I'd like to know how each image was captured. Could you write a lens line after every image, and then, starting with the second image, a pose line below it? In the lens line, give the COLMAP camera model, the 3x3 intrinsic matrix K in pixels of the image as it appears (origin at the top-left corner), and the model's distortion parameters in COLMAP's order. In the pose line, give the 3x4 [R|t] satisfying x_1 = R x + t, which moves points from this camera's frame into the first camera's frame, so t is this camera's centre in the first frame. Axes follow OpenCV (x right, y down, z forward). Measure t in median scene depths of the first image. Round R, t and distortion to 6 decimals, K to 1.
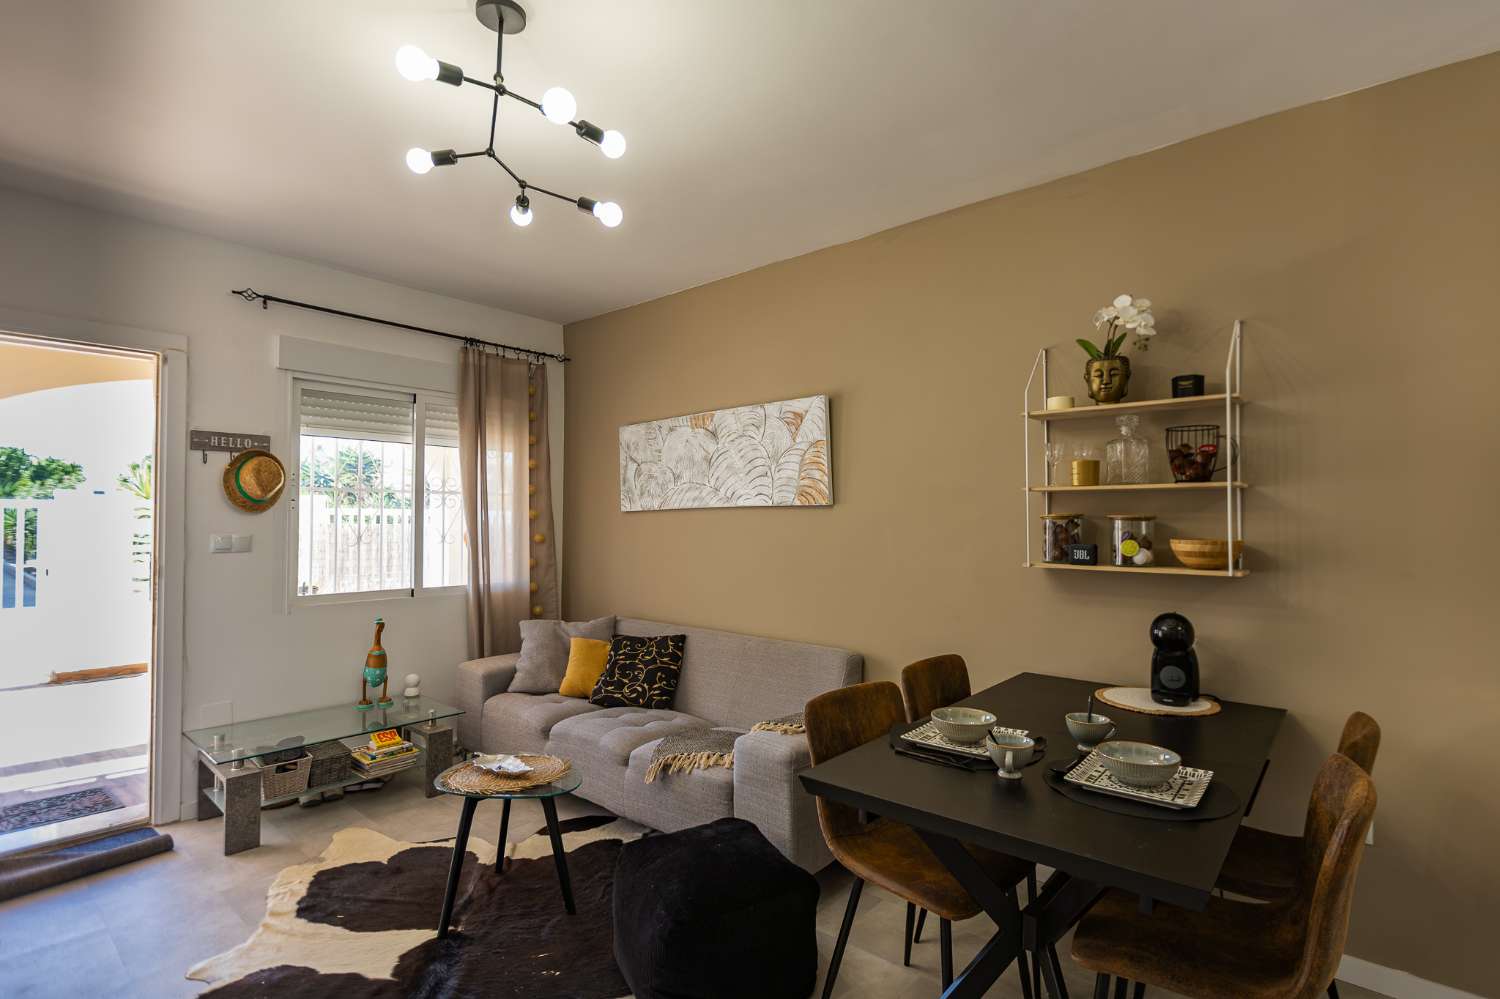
lens RADIAL K [[722.1, 0, 750.0], [0, 722.1, 499.5], [0, 0, 1]] dist [0.000420, -0.000120]
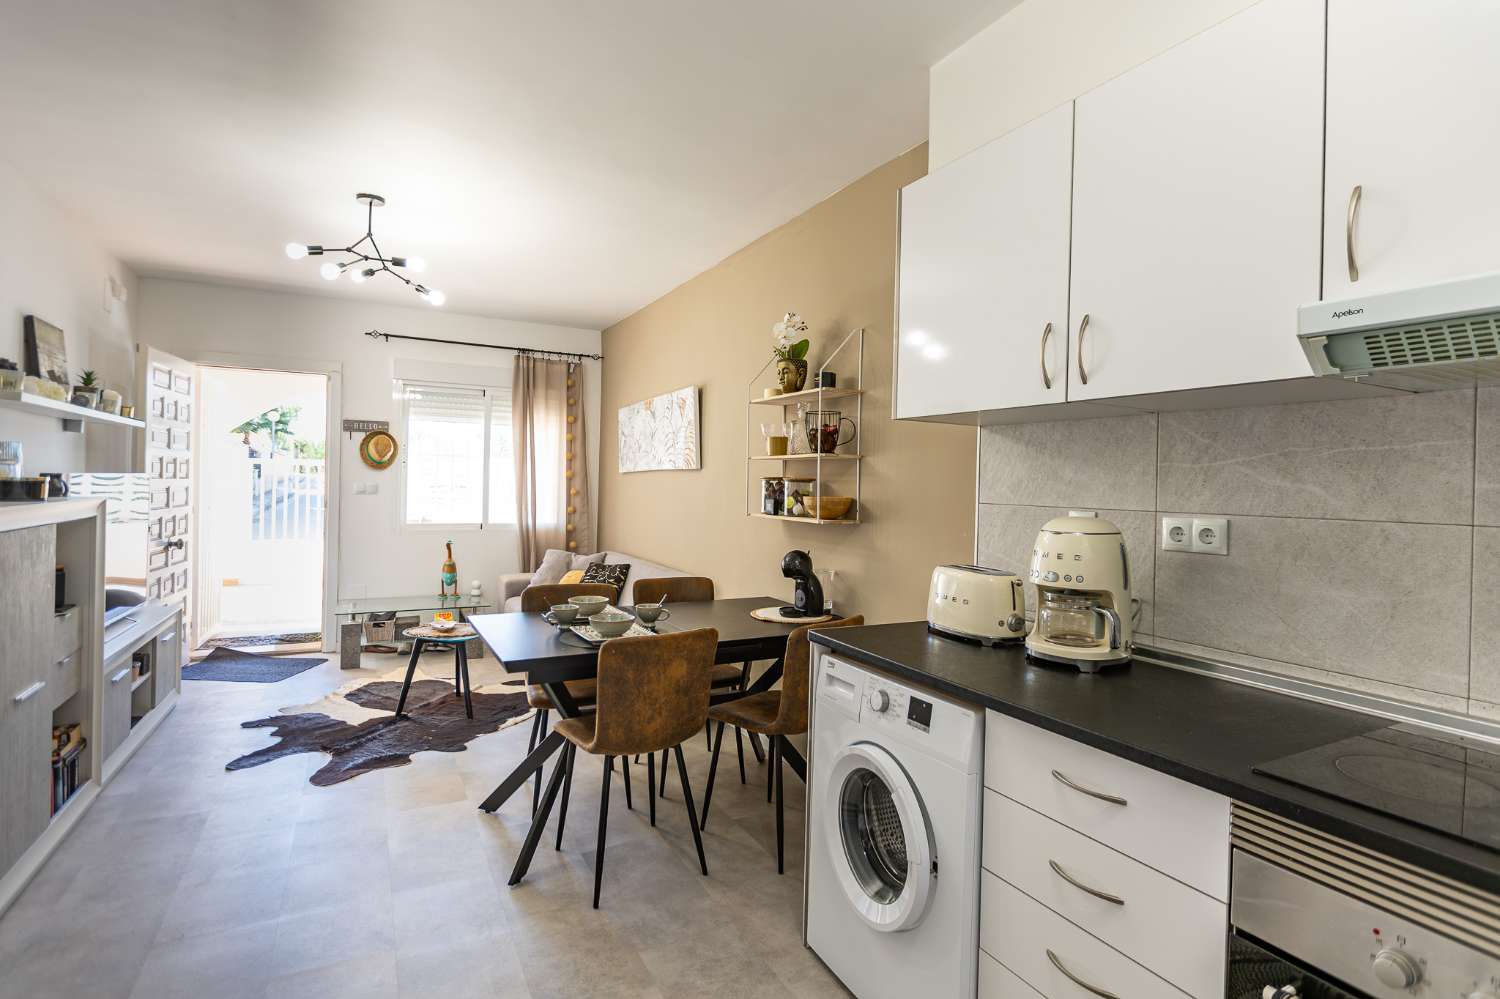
lens RADIAL K [[743.5, 0, 747.5], [0, 743.5, 477.1], [0, 0, 1]] dist [-0.001081, -0.000133]
pose [[0.924666, 0.015739, -0.380454, 0.648422], [-0.010005, 0.999805, 0.017046, -0.001516], [0.380648, -0.011955, 0.924643, -0.200848]]
